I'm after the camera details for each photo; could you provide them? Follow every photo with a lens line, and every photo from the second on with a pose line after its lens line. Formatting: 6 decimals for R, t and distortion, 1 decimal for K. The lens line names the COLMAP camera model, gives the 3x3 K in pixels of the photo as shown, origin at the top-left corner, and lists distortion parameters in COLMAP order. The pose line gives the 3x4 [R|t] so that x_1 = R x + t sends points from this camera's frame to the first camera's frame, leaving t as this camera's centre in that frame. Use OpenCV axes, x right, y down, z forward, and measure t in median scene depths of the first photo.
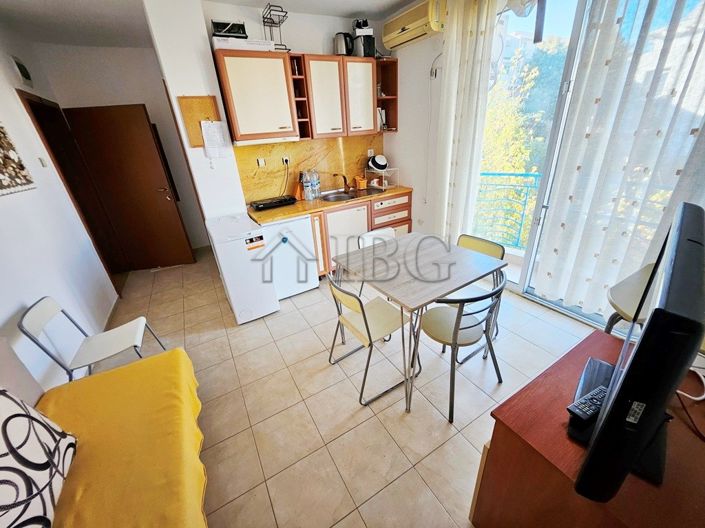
lens RADIAL K [[277.9, 0, 348.9], [0, 277.9, 260.6], [0, 0, 1]] dist [-0.002852, -0.000251]
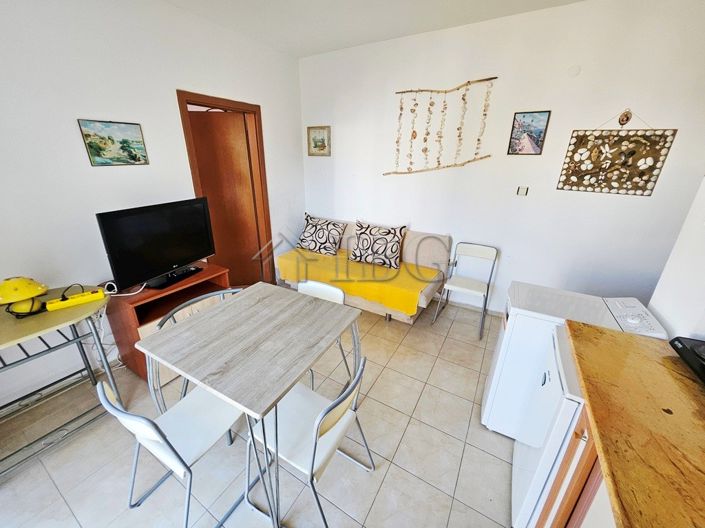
lens RADIAL K [[277.9, 0, 348.9], [0, 277.9, 260.6], [0, 0, 1]] dist [-0.002852, -0.000251]
pose [[-0.868142, 0.233791, -0.437803, 0.210728], [-0.156472, 0.708195, 0.688459, -0.478862], [0.471006, 0.666184, -0.578232, 0.965910]]
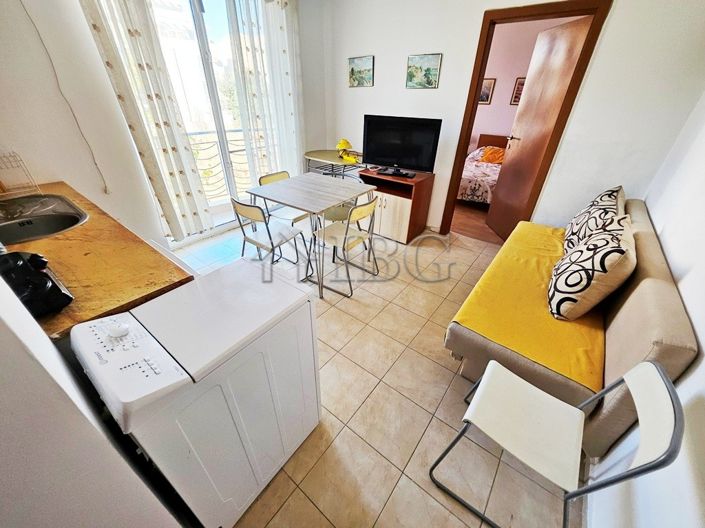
lens RADIAL K [[277.9, 0, 348.9], [0, 277.9, 260.6], [0, 0, 1]] dist [-0.002852, -0.000251]
pose [[-0.369442, -0.423754, 0.827010, -0.696294], [0.398190, 0.731934, 0.552917, -0.272182], [-0.839617, 0.533578, -0.101673, 0.777703]]
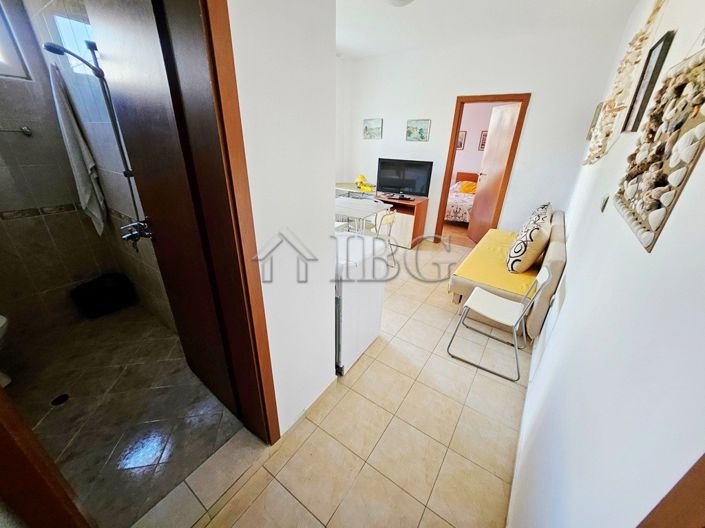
lens RADIAL K [[277.9, 0, 348.9], [0, 277.9, 260.6], [0, 0, 1]] dist [-0.002852, -0.000251]
pose [[-0.421930, -0.314679, 0.850266, -0.999292], [0.383538, 0.787830, 0.481896, -0.421205], [-0.821507, 0.529435, -0.211718, 1.071284]]
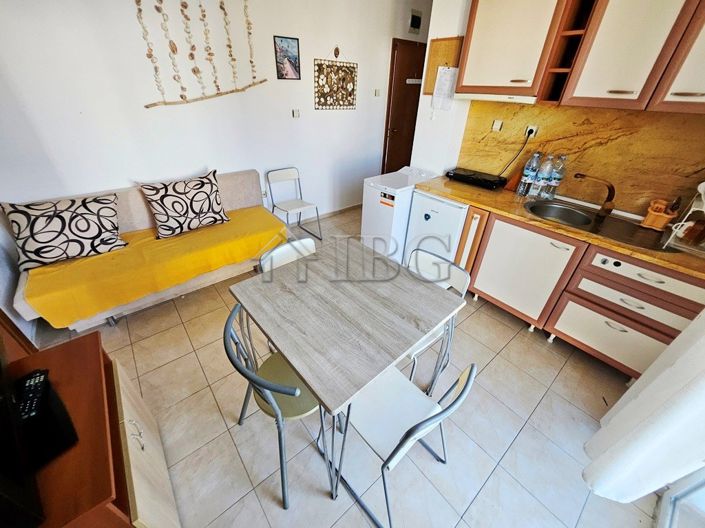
lens RADIAL K [[277.9, 0, 348.9], [0, 277.9, 260.6], [0, 0, 1]] dist [-0.002852, -0.000251]
pose [[0.161198, 0.593347, -0.788641, 0.496564], [-0.443913, 0.757285, 0.479020, -0.275809], [0.881451, 0.272871, 0.385468, 0.470378]]
